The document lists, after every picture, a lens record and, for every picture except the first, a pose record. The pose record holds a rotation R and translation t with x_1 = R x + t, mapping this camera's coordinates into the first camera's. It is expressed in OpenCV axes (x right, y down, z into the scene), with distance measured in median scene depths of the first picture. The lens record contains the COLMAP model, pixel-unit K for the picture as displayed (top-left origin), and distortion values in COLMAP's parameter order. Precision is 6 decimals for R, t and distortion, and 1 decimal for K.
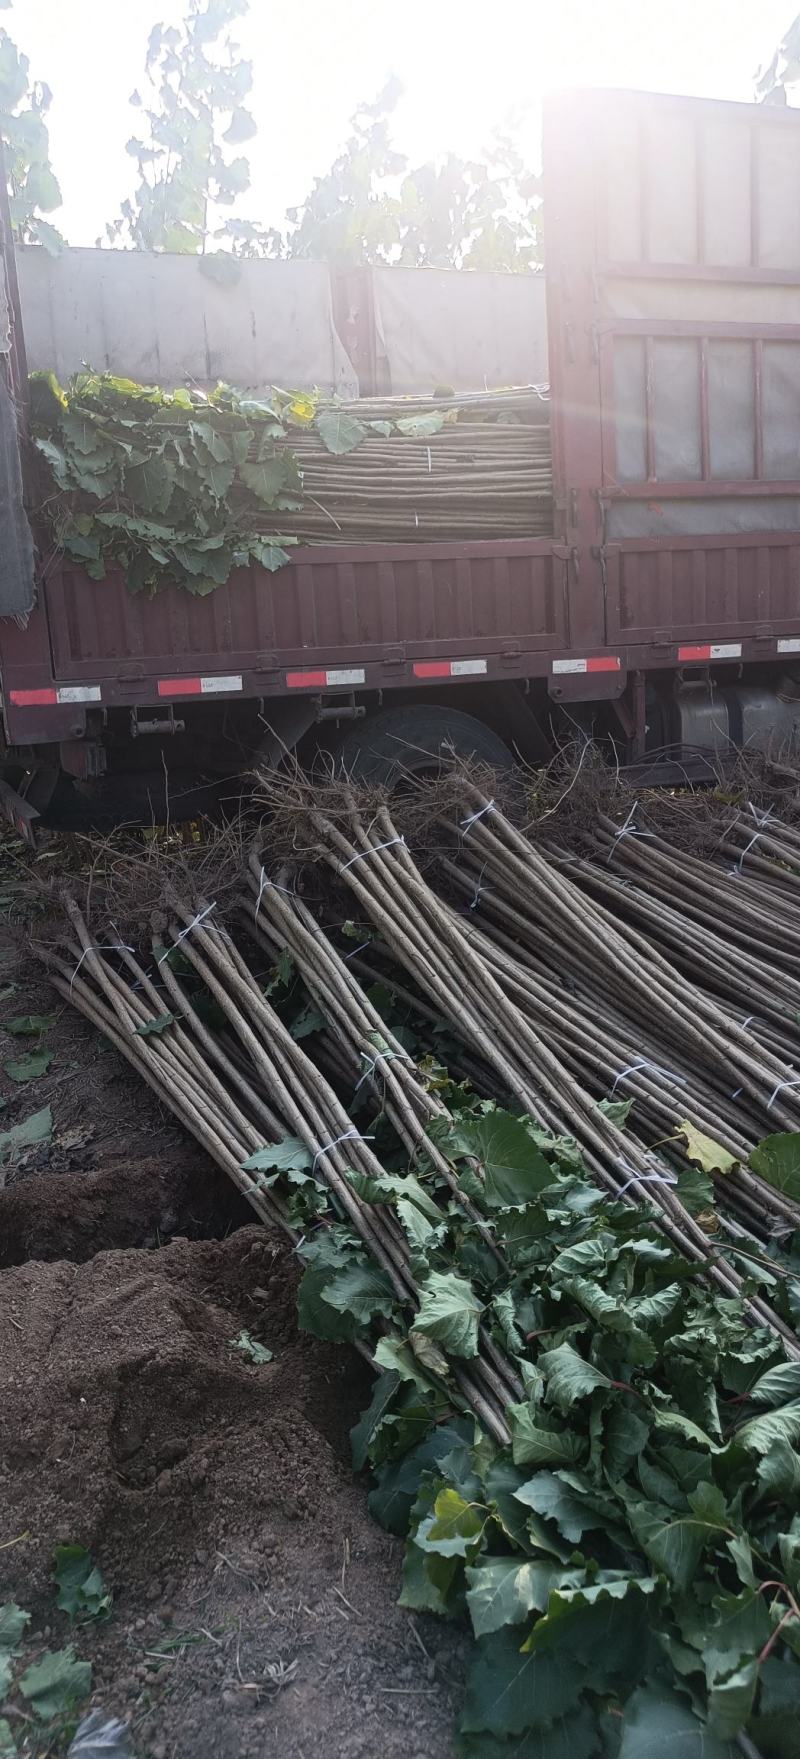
lens RADIAL K [[1330.5, 0, 389.3], [0, 1330.5, 881.1], [0, 0, 1]] dist [0.043313, -0.013651]
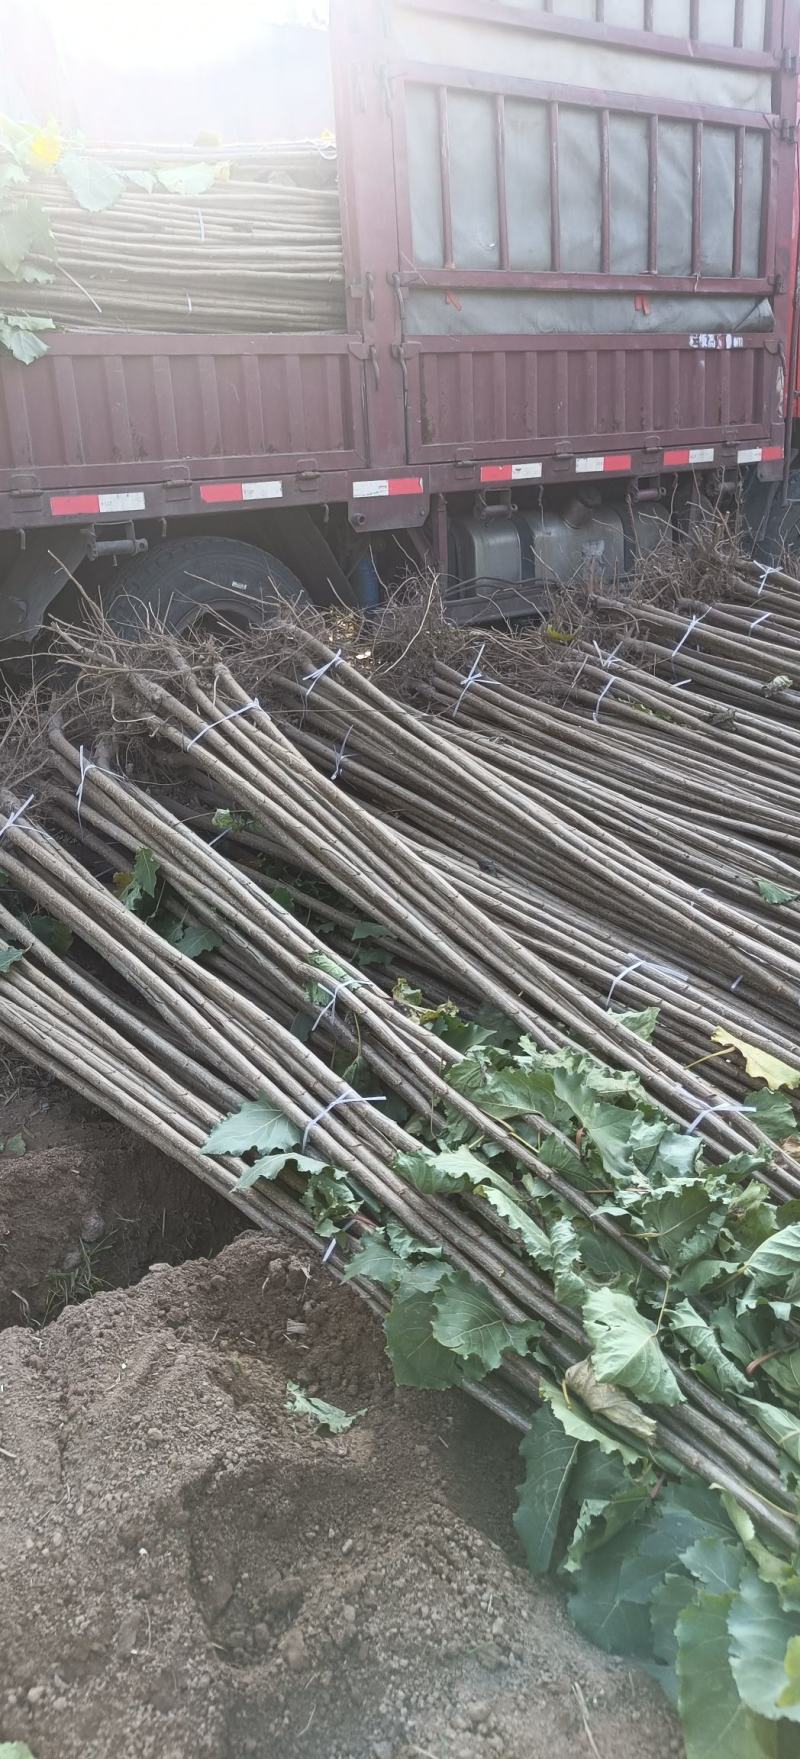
lens RADIAL K [[1330.5, 0, 389.3], [0, 1330.5, 881.1], [0, 0, 1]] dist [0.043313, -0.013651]
pose [[0.959166, -0.084296, 0.269992, -0.148298], [0.050887, 0.990411, 0.128442, -0.025142], [-0.278230, -0.109458, 0.954257, 0.184344]]
